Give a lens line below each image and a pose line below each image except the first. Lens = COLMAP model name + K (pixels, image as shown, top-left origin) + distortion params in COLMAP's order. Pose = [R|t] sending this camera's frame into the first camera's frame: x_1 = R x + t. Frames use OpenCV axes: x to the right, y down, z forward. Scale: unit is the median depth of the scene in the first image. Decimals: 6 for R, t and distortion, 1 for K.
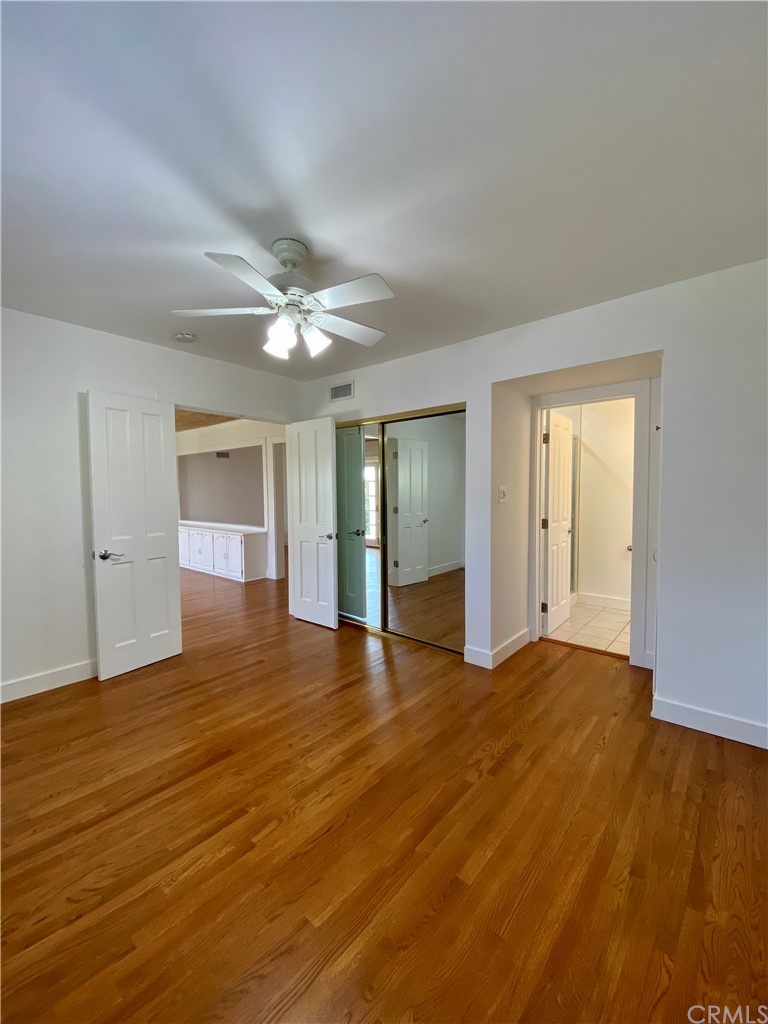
lens RADIAL K [[417.5, 0, 378.1], [0, 417.5, 503.7], [0, 0, 1]] dist [0.016356, -0.011936]
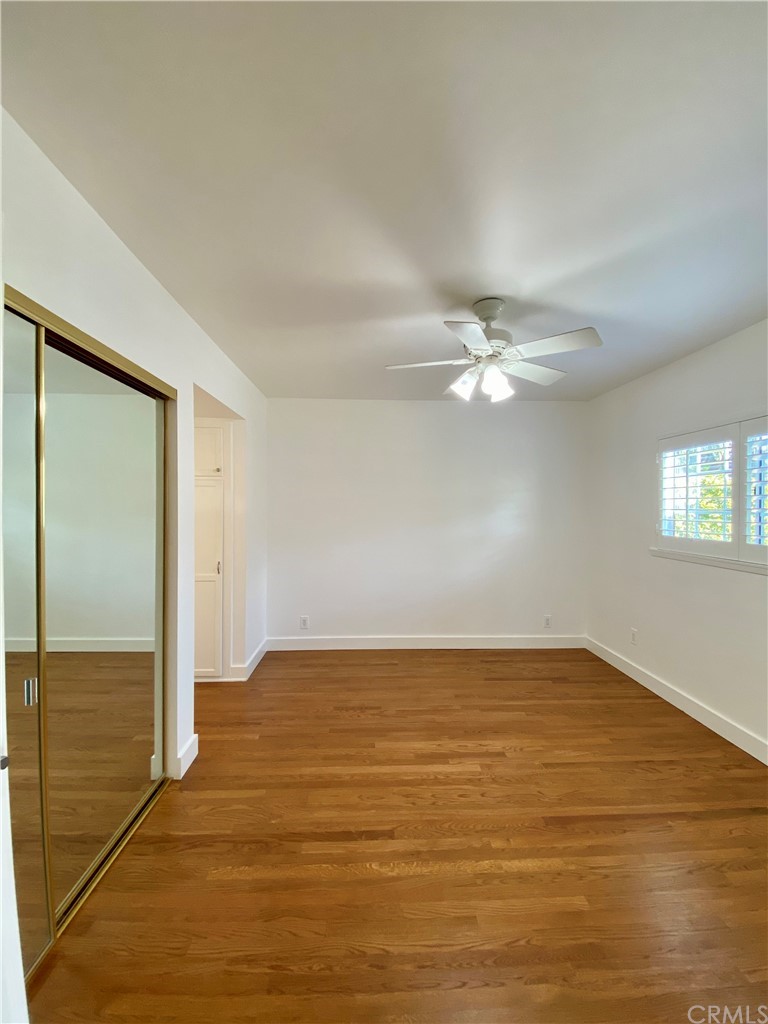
lens RADIAL K [[417.5, 0, 379.3], [0, 417.5, 511.4], [0, 0, 1]] dist [0.016356, -0.011936]
pose [[-0.679180, -0.015282, 0.733813, -0.917386], [0.023554, 0.998814, 0.042601, -0.137333], [-0.733594, 0.046218, -0.678015, 2.224542]]
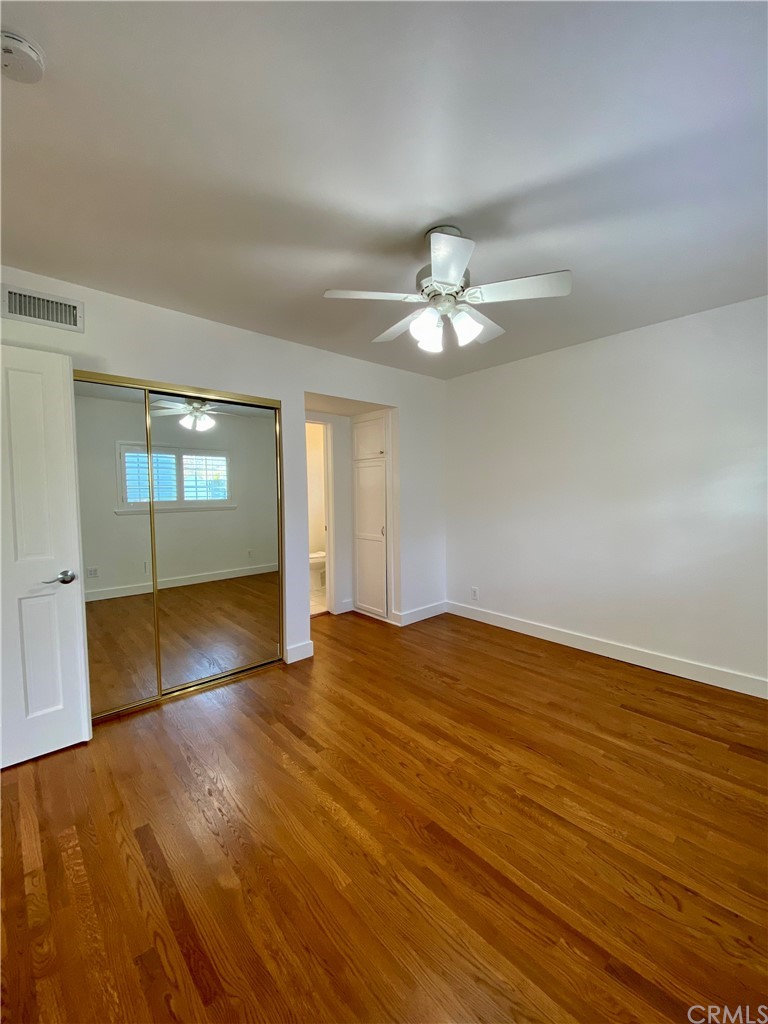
lens RADIAL K [[417.5, 0, 387.0], [0, 417.5, 502.0], [0, 0, 1]] dist [0.016356, -0.011936]
pose [[0.126804, -0.028793, 0.991510, -1.345239], [0.045746, 0.998685, 0.023151, -0.028567], [-0.990872, 0.042422, 0.127954, 1.155991]]
